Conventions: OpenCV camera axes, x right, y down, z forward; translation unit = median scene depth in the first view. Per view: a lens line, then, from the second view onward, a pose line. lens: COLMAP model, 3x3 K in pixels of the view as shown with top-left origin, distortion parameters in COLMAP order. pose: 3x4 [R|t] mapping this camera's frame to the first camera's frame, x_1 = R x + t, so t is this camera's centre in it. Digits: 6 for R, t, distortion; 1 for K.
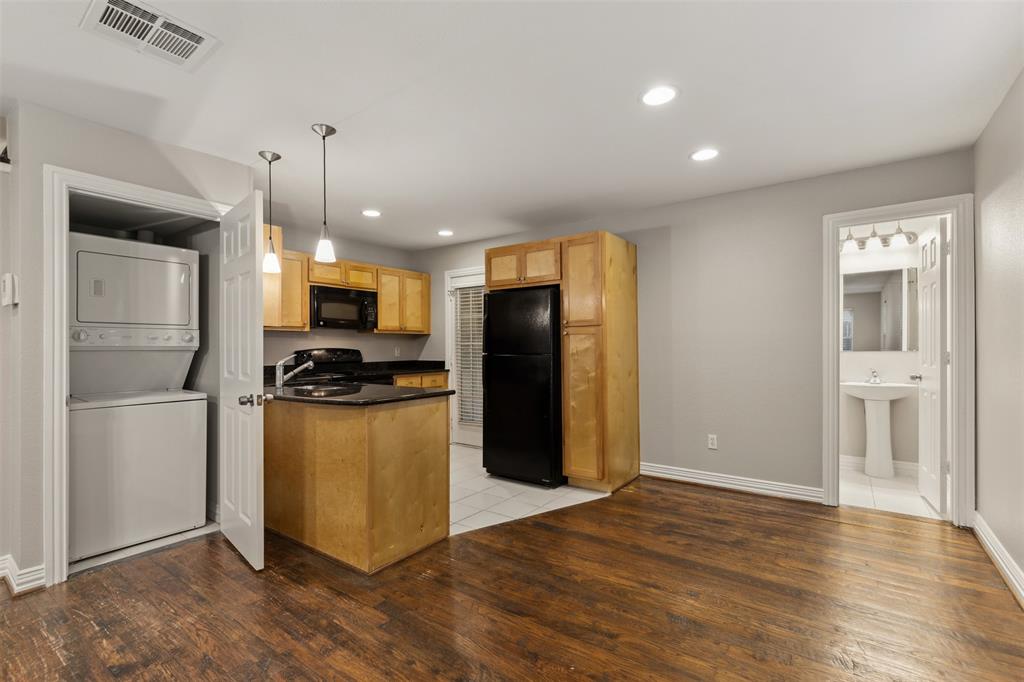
lens RADIAL K [[468.2, 0, 512.0], [0, 468.2, 341.0], [0, 0, 1]] dist [0.001613, 0.000112]
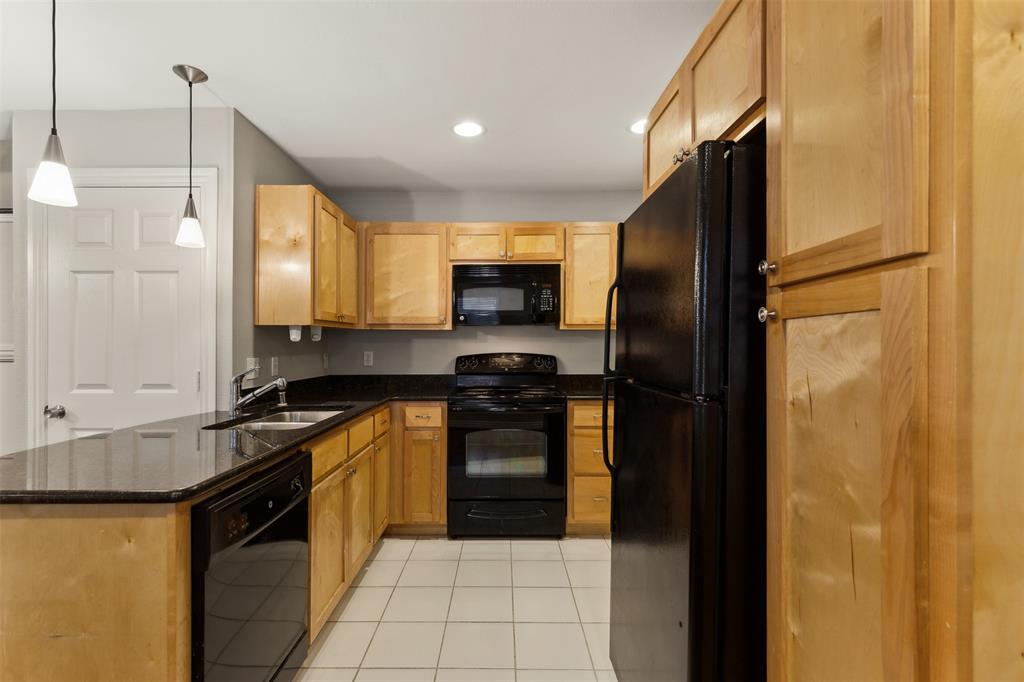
lens RADIAL K [[468.2, 0, 512.0], [0, 468.2, 341.0], [0, 0, 1]] dist [0.001613, 0.000112]
pose [[0.586633, -0.004491, -0.809840, 0.201080], [0.010652, 0.999941, 0.002171, -0.004736], [0.809783, -0.009900, 0.586647, 0.651630]]
